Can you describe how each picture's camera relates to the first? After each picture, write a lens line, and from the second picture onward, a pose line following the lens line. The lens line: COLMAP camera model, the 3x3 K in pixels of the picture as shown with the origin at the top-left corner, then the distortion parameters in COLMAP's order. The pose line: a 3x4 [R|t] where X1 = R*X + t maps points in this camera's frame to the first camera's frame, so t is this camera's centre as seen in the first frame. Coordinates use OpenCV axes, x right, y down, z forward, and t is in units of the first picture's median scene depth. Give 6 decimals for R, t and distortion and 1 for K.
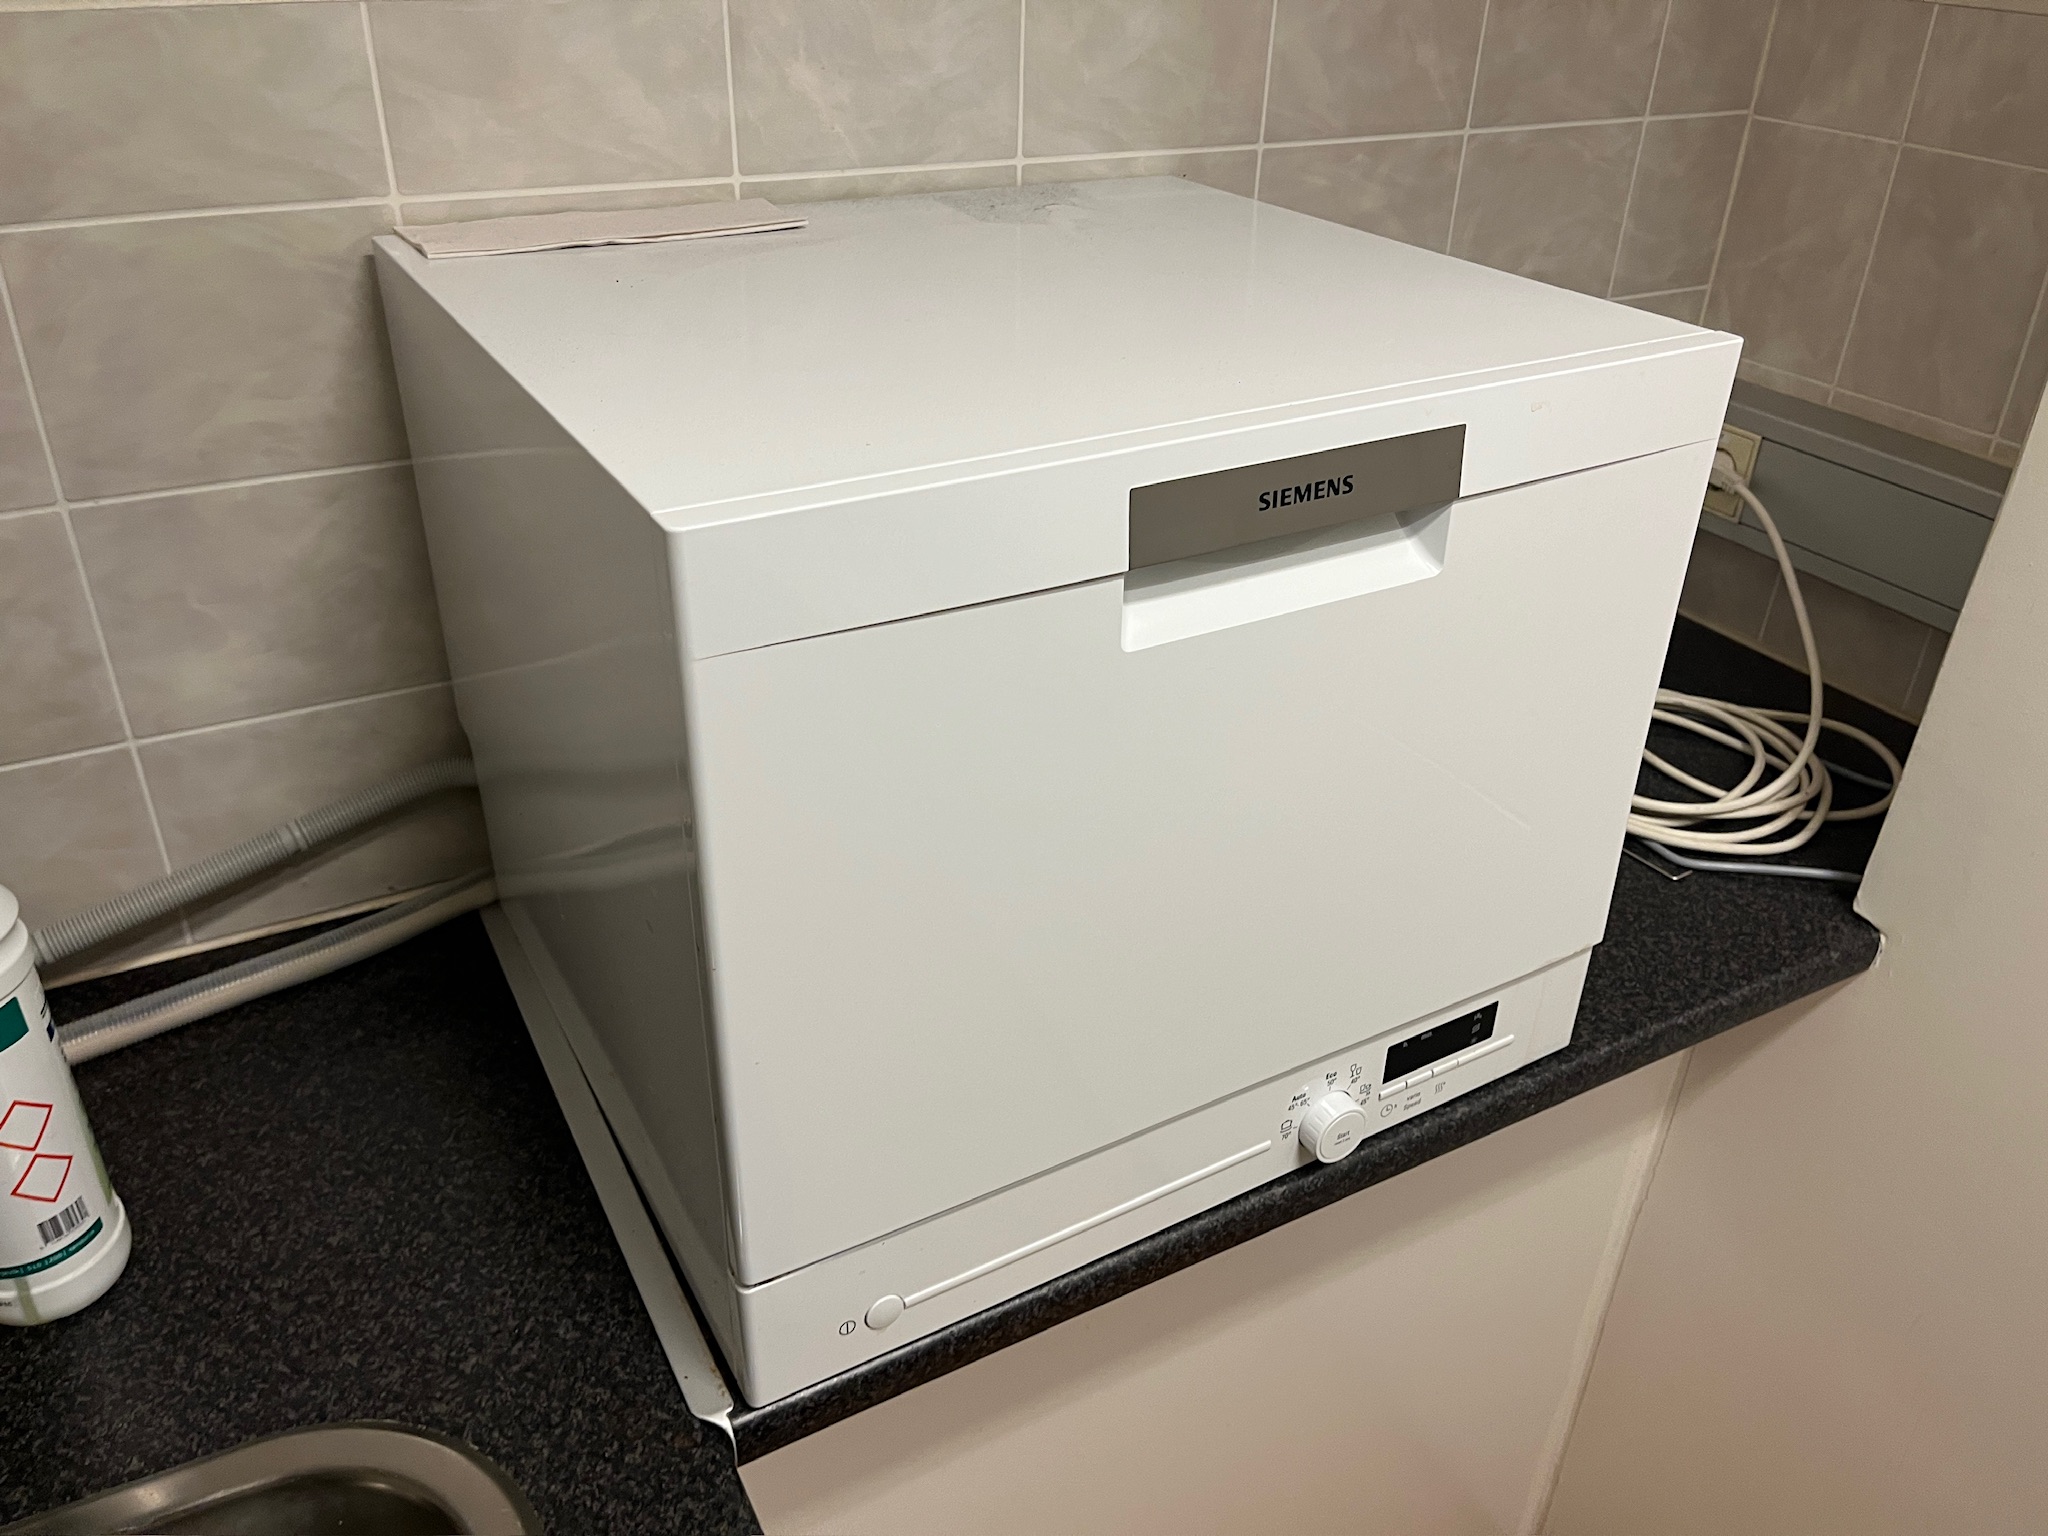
lens RADIAL K [[1573.8, 0, 1031.4], [0, 1573.8, 767.9], [0, 0, 1]] dist [0.015692, -0.013173]
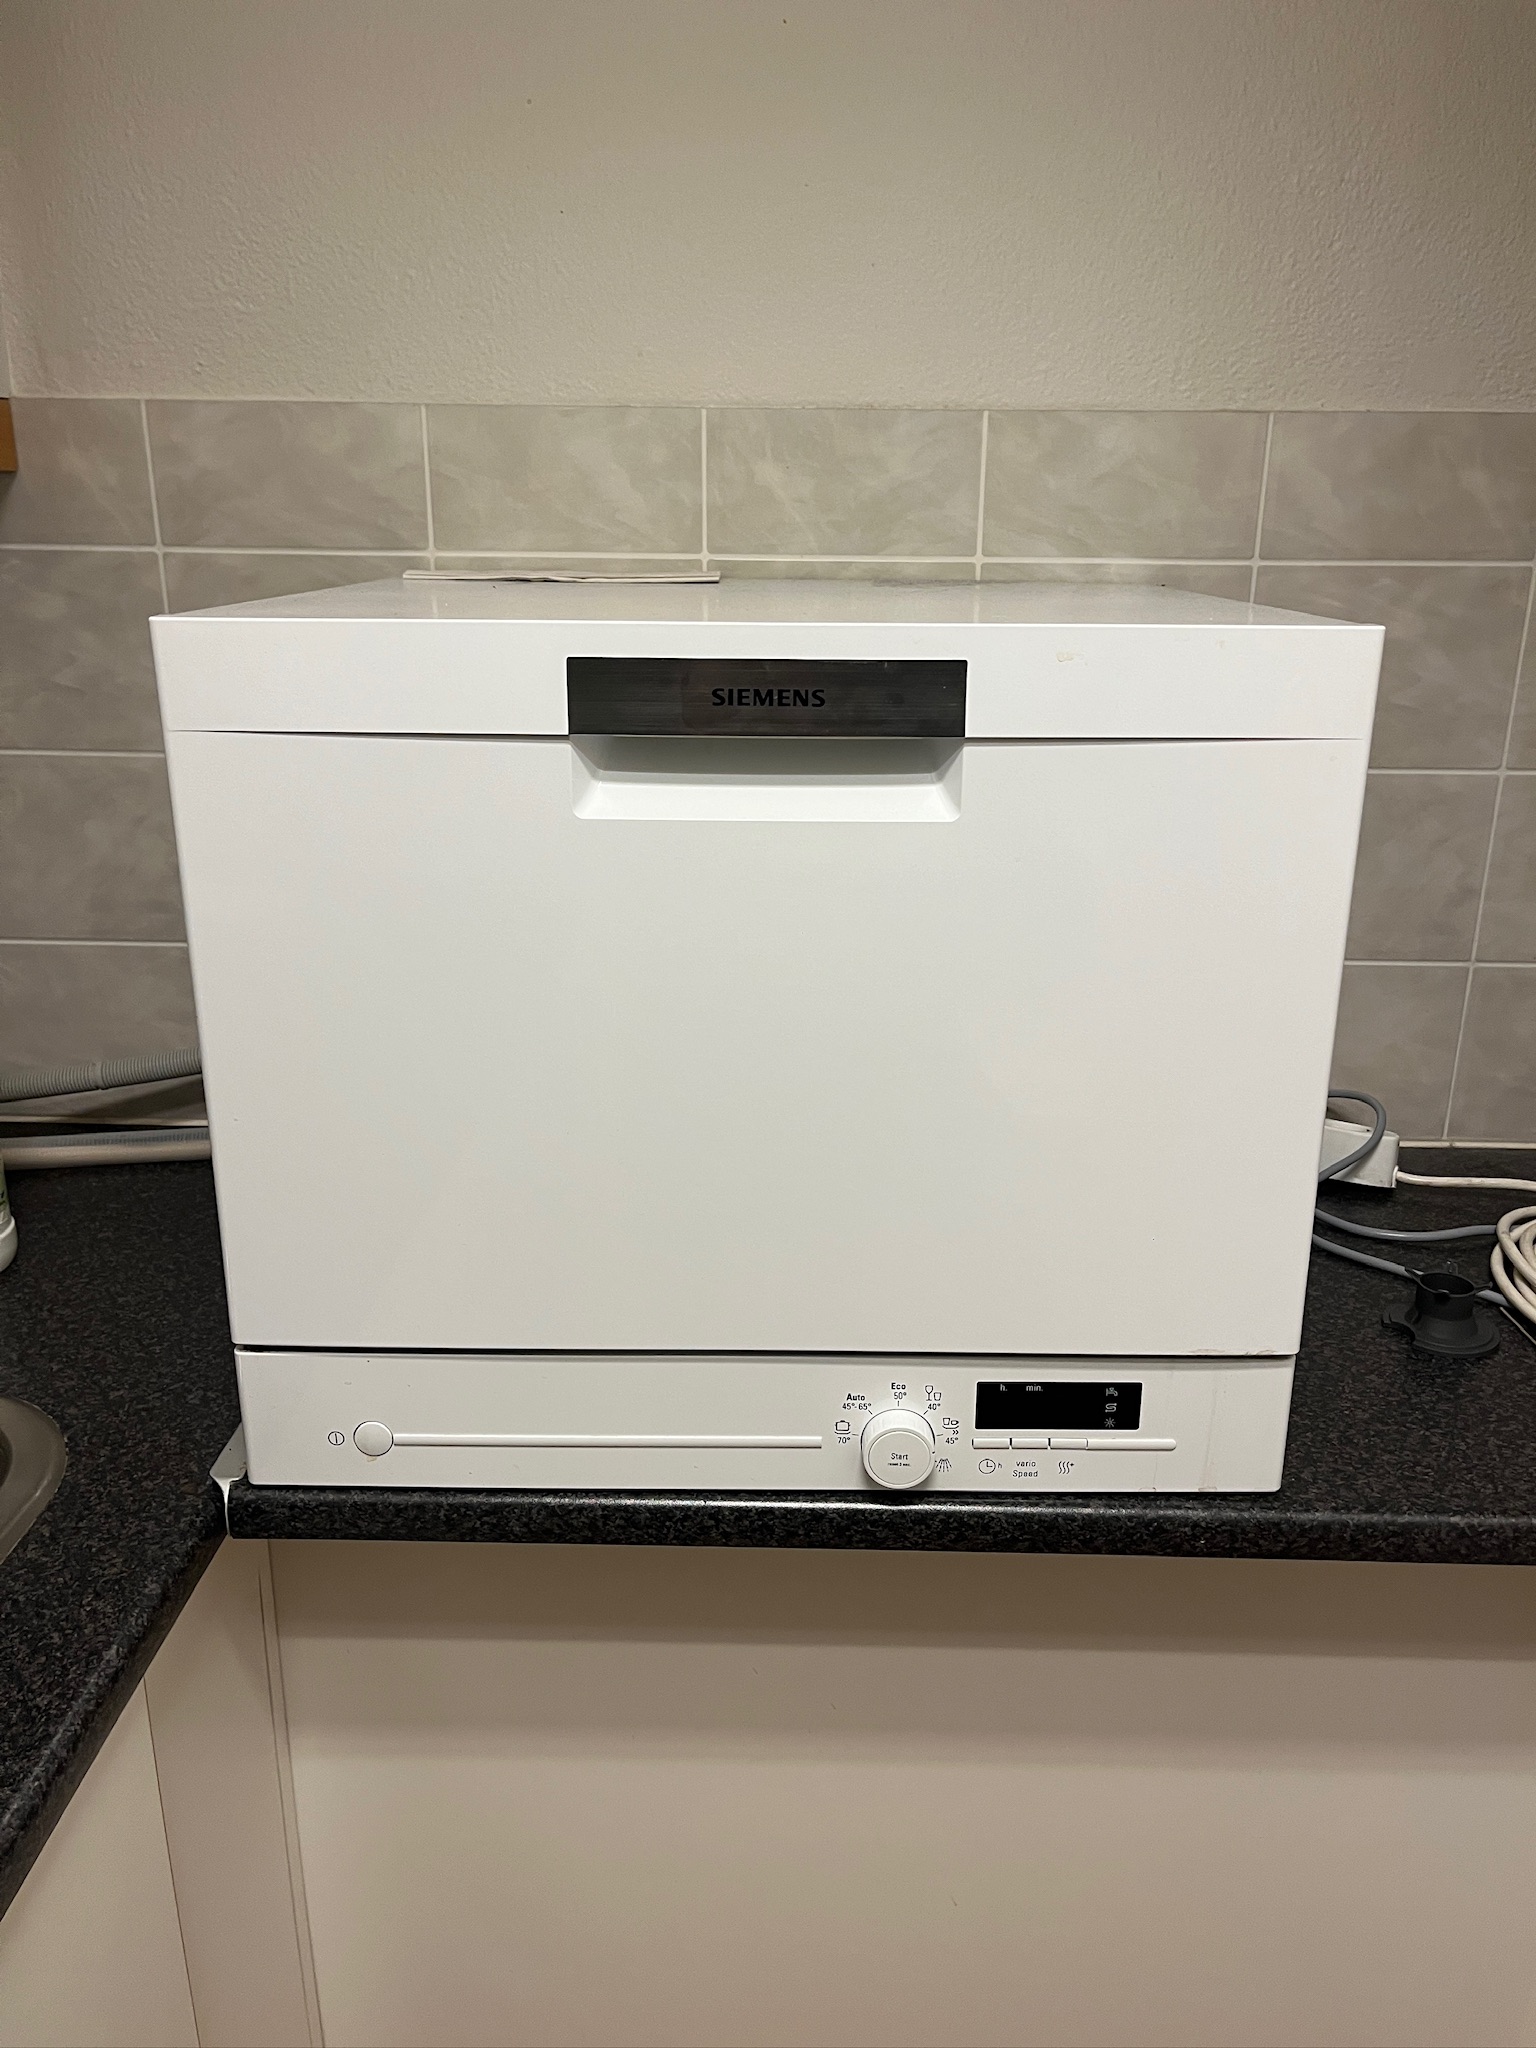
lens RADIAL K [[1573.8, 0, 766.9], [0, 1573.8, 1036.2], [0, 0, 1]] dist [0.015692, -0.013173]
pose [[0.857147, 0.144027, -0.494525, 0.518661], [-0.245947, 0.958029, -0.147275, 0.142155], [0.452558, 0.247863, 0.856595, 0.104184]]
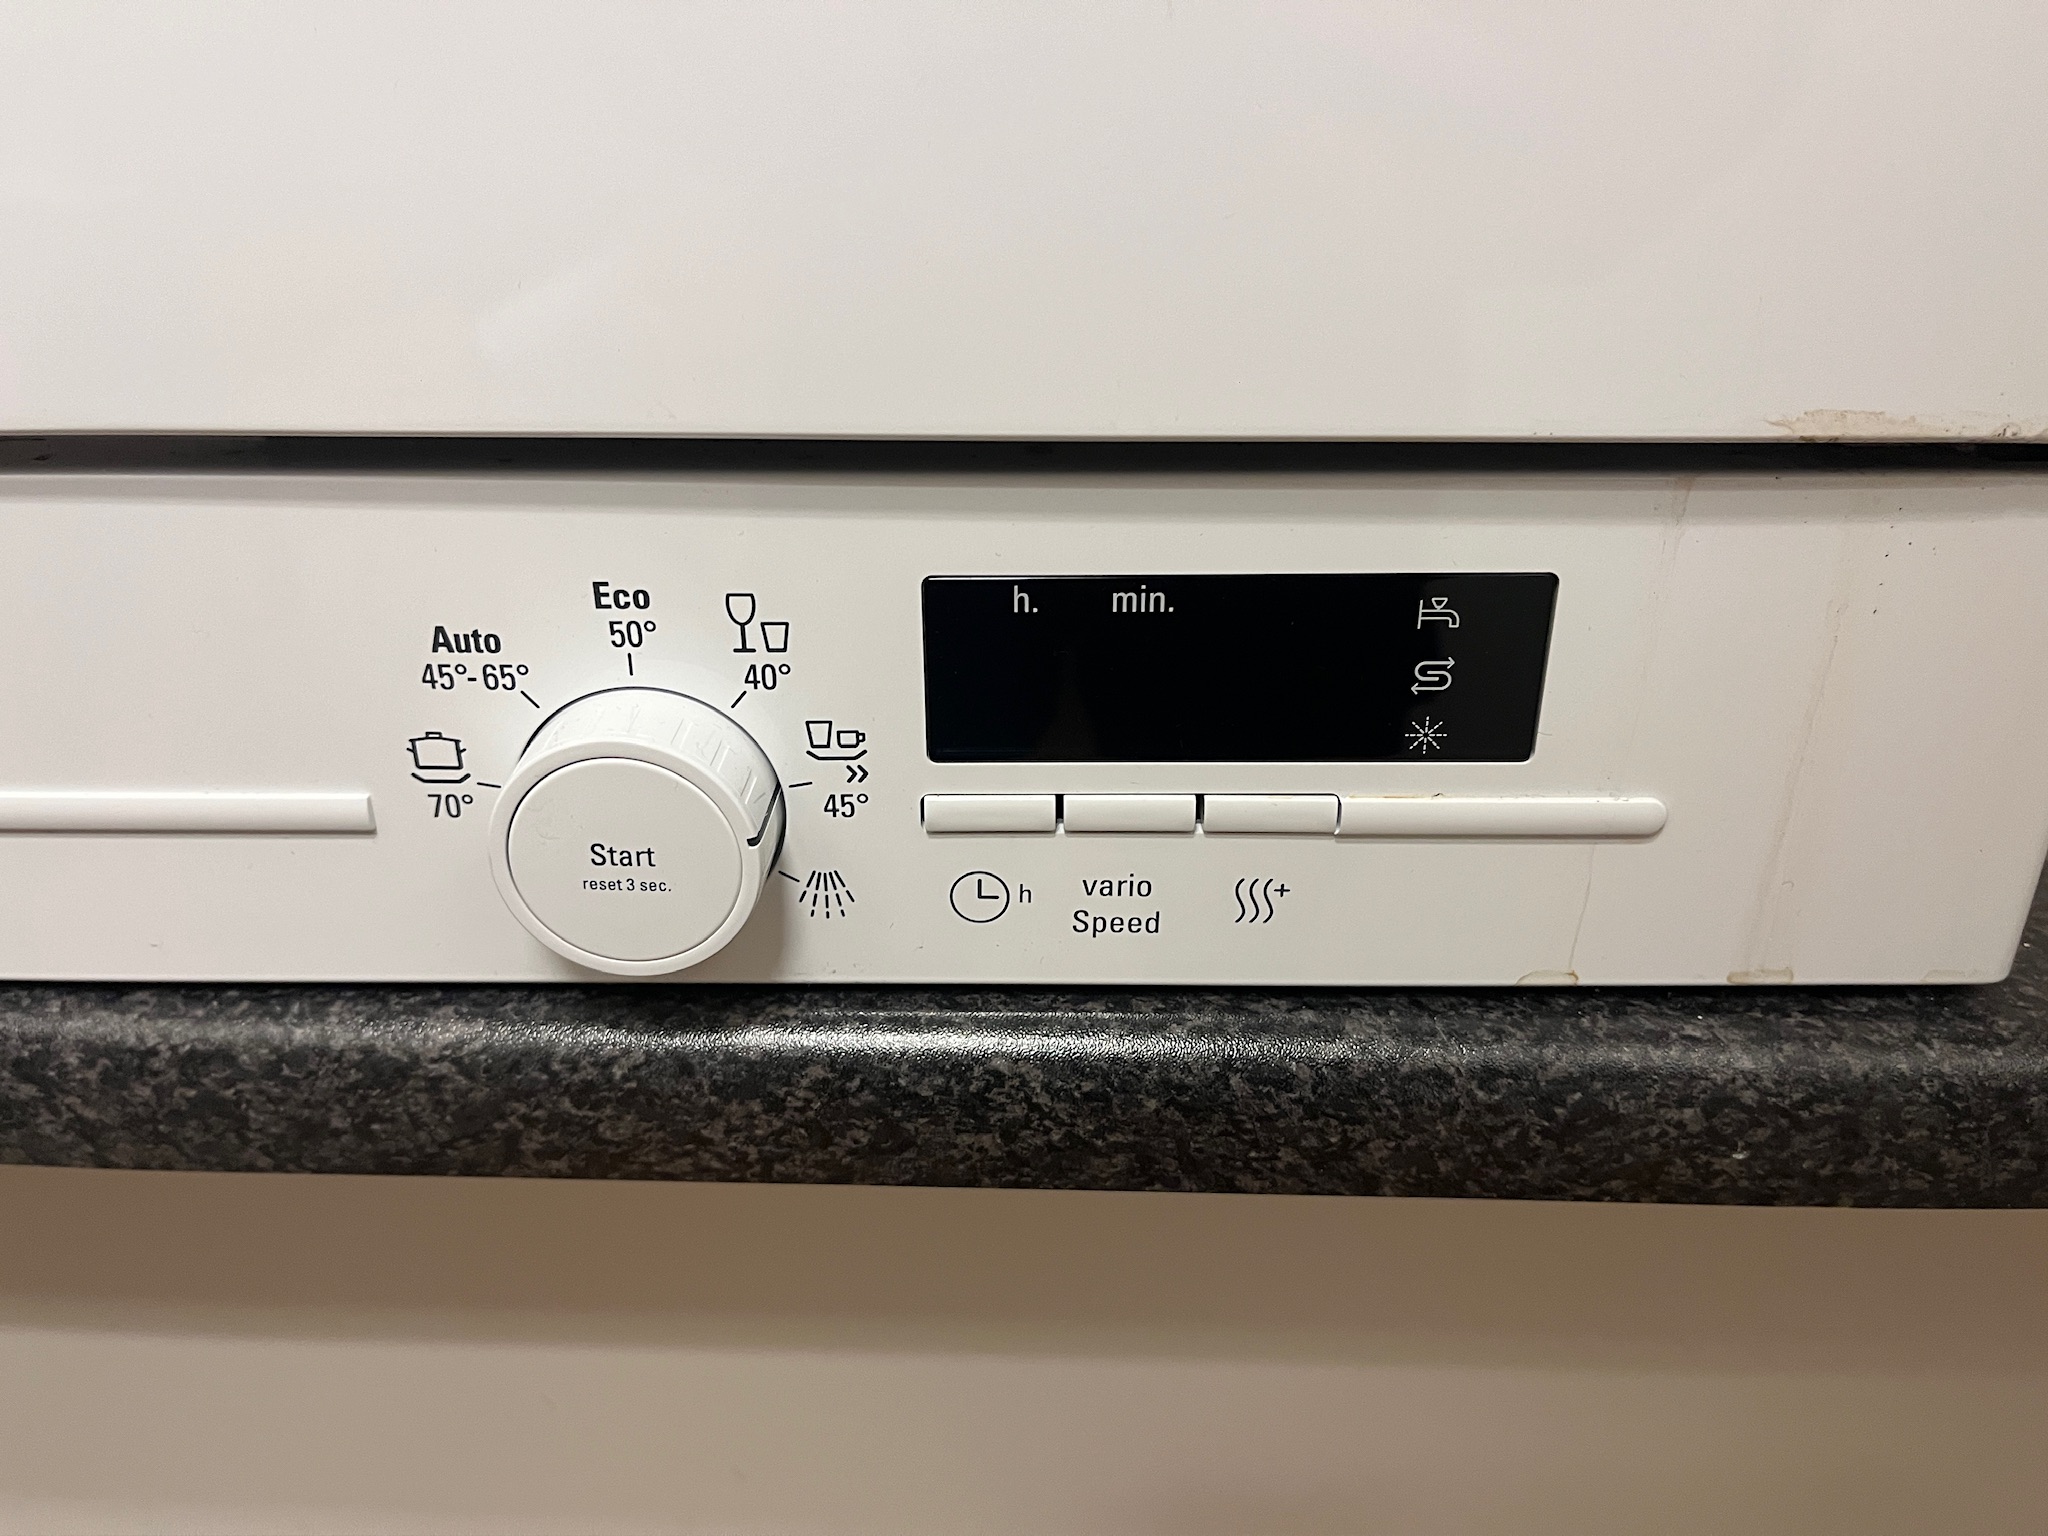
lens RADIAL K [[1573.8, 0, 1036.8], [0, 1573.8, 759.4], [0, 0, 1]] dist [0.015692, -0.013173]
pose [[0.855133, 0.208885, -0.474463, 0.341891], [-0.243757, 0.969757, -0.012387, 0.192784], [0.457527, 0.126246, 0.880188, 0.763113]]
